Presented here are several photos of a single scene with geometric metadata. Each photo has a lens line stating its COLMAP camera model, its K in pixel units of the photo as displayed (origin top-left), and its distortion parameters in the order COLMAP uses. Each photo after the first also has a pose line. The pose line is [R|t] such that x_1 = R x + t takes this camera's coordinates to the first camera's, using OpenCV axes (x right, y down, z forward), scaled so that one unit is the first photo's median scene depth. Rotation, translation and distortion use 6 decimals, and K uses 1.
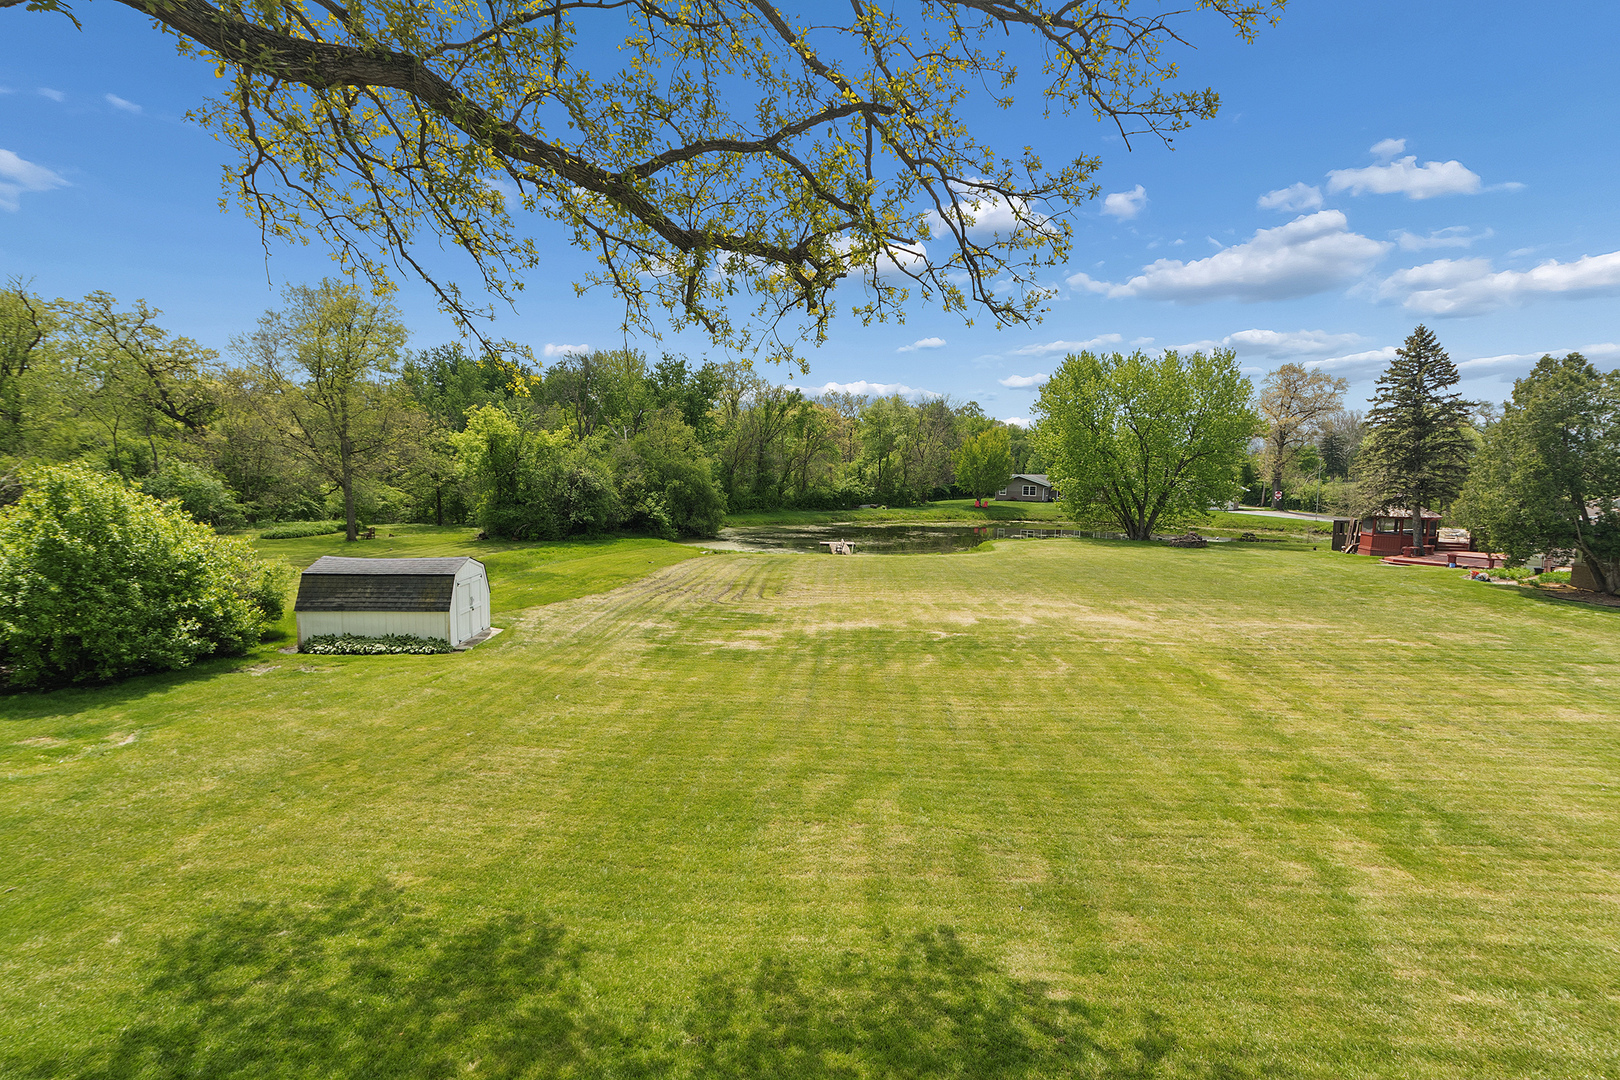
lens RADIAL K [[755.4, 0, 810.0], [0, 755.4, 540.0], [0, 0, 1]] dist [-0.002372, -0.000226]
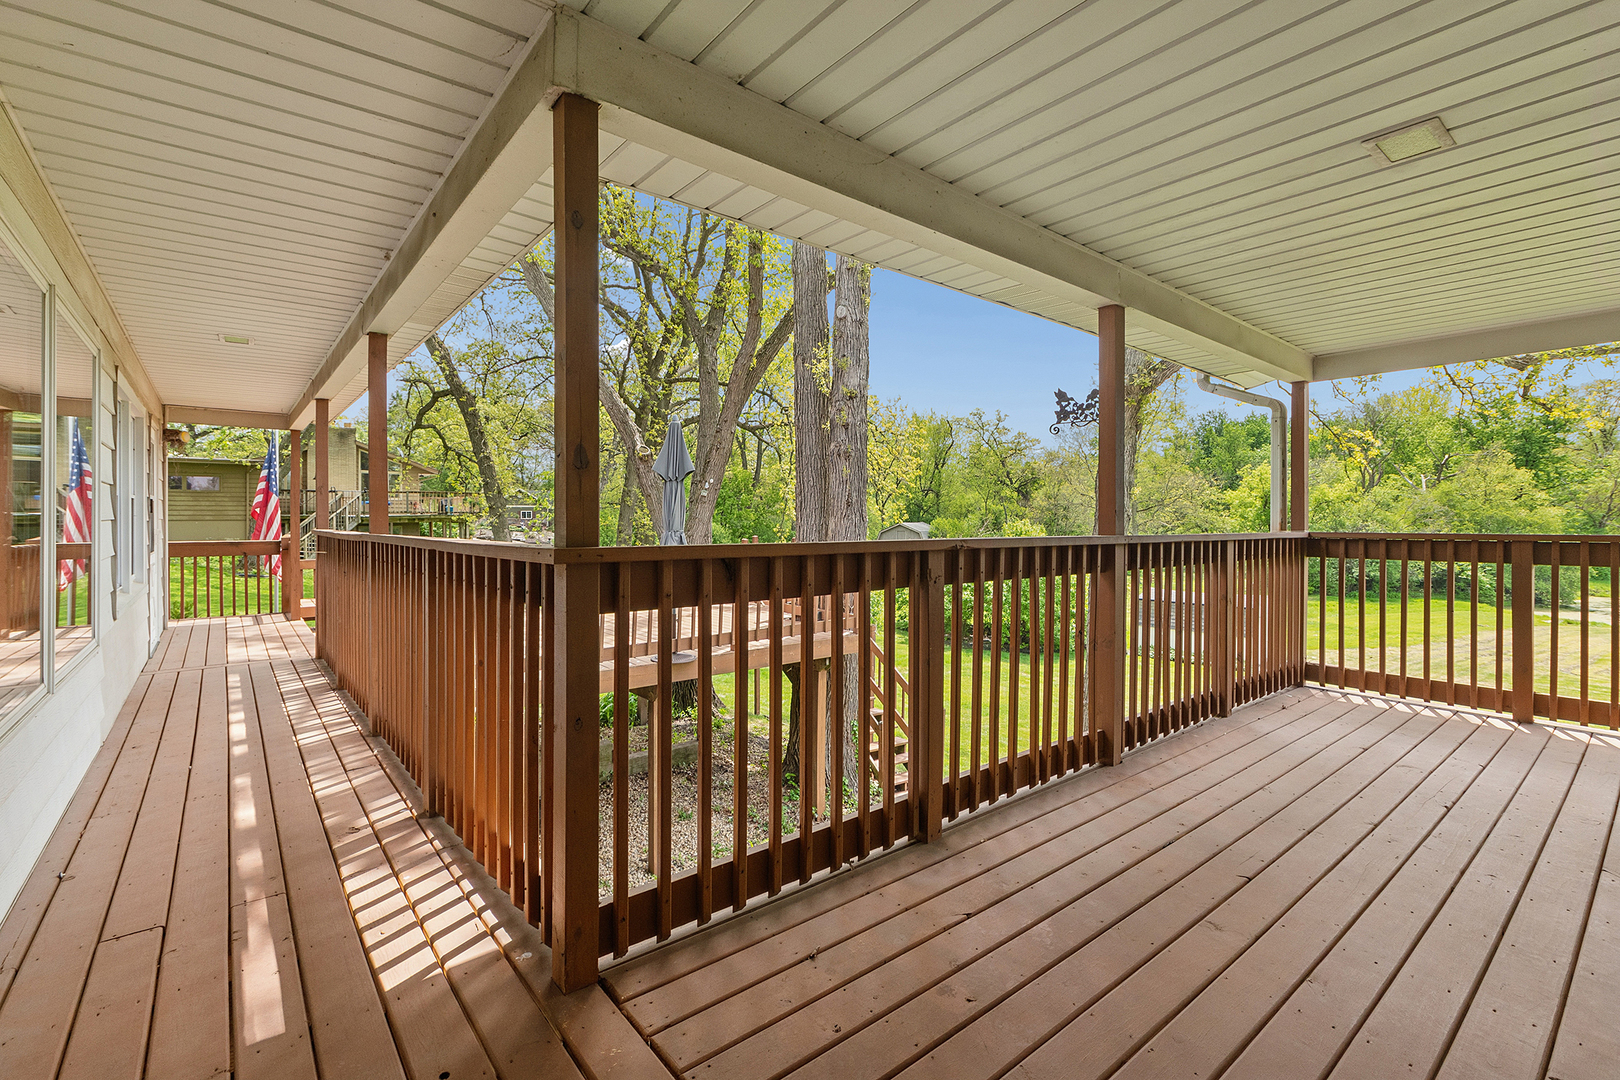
lens RADIAL K [[728.4, 0, 804.8], [0, 728.4, 514.5], [0, 0, 1]] dist [-0.001424, -0.000269]
pose [[0.591637, -0.020348, -0.805948, 0.015113], [-0.067943, 0.994867, -0.074994, 0.011141], [0.803336, 0.099128, 0.587217, -0.094789]]
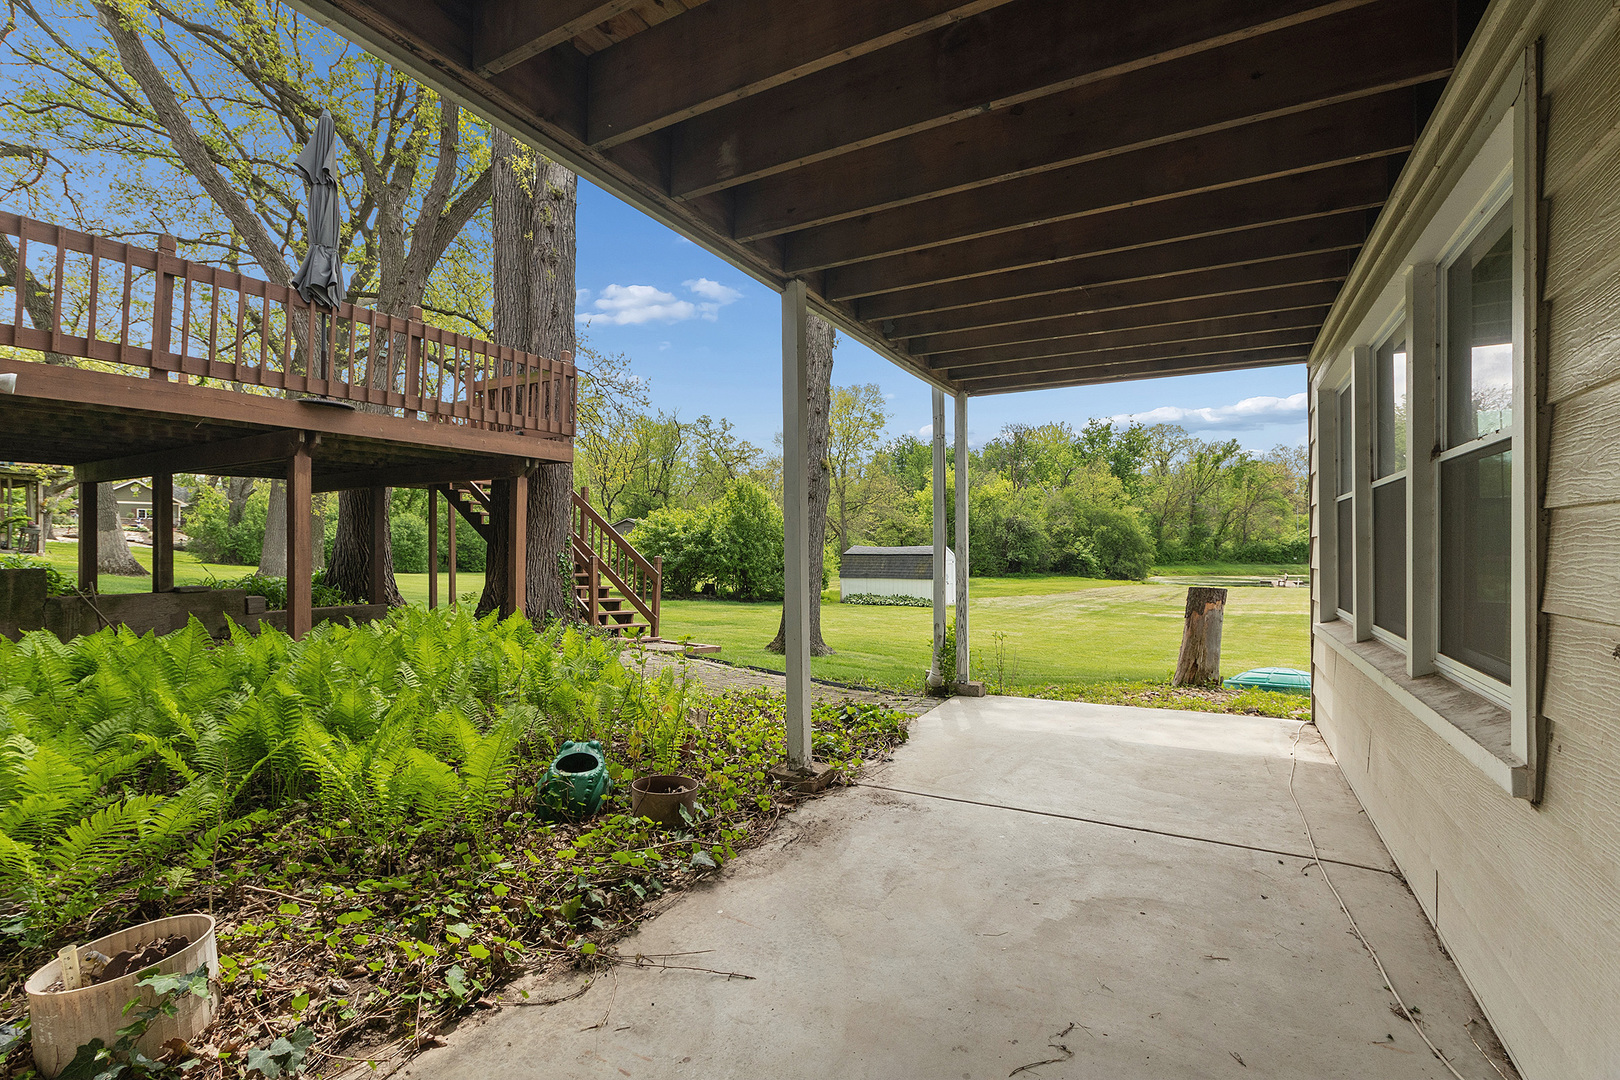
lens RADIAL K [[716.8, 0, 810.0], [0, 716.8, 540.0], [0, 0, 1]] dist [0.002477, -0.000079]
pose [[0.846400, -0.023429, -0.532033, 0.012964], [-0.033676, 0.994678, -0.097376, 0.053041], [0.531483, 0.100336, 0.841106, -0.084425]]
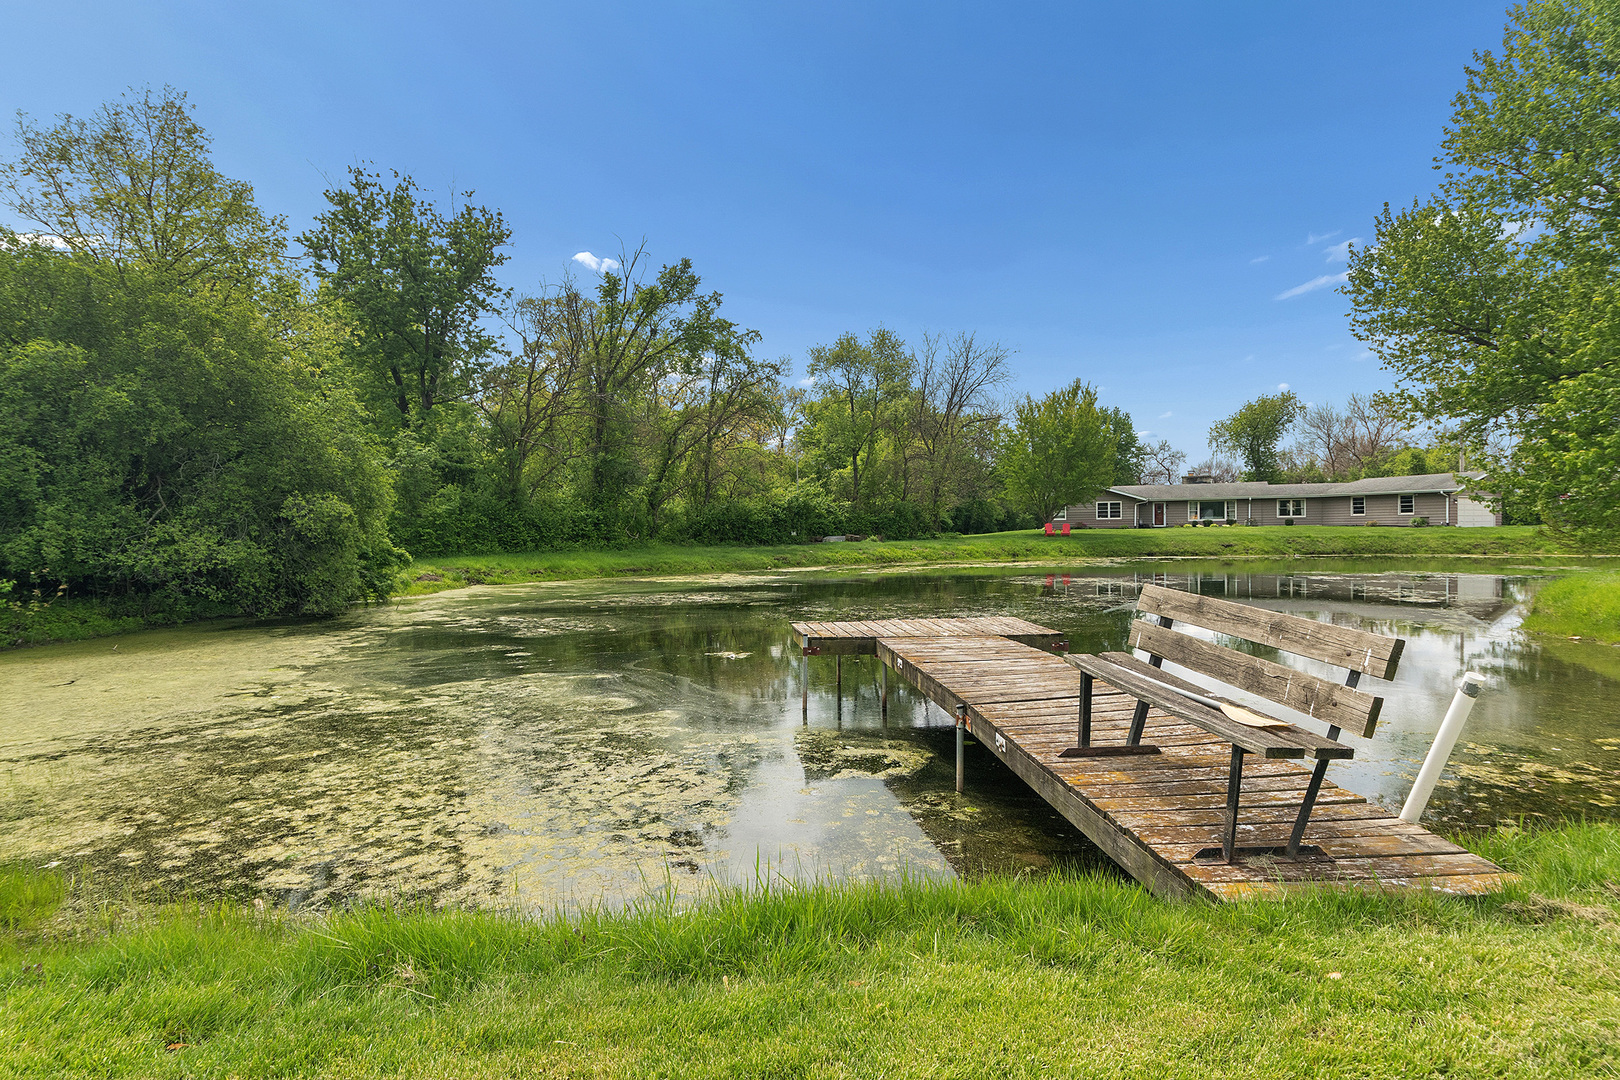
lens RADIAL K [[791.6, 0, 810.0], [0, 791.6, 540.0], [0, 0, 1]] dist [0.000364, 0.000024]
pose [[0.993488, -0.024344, 0.111308, -0.001135], [0.033346, 0.996258, -0.079741, -0.004796], [-0.108950, 0.082933, 0.990582, 0.746305]]
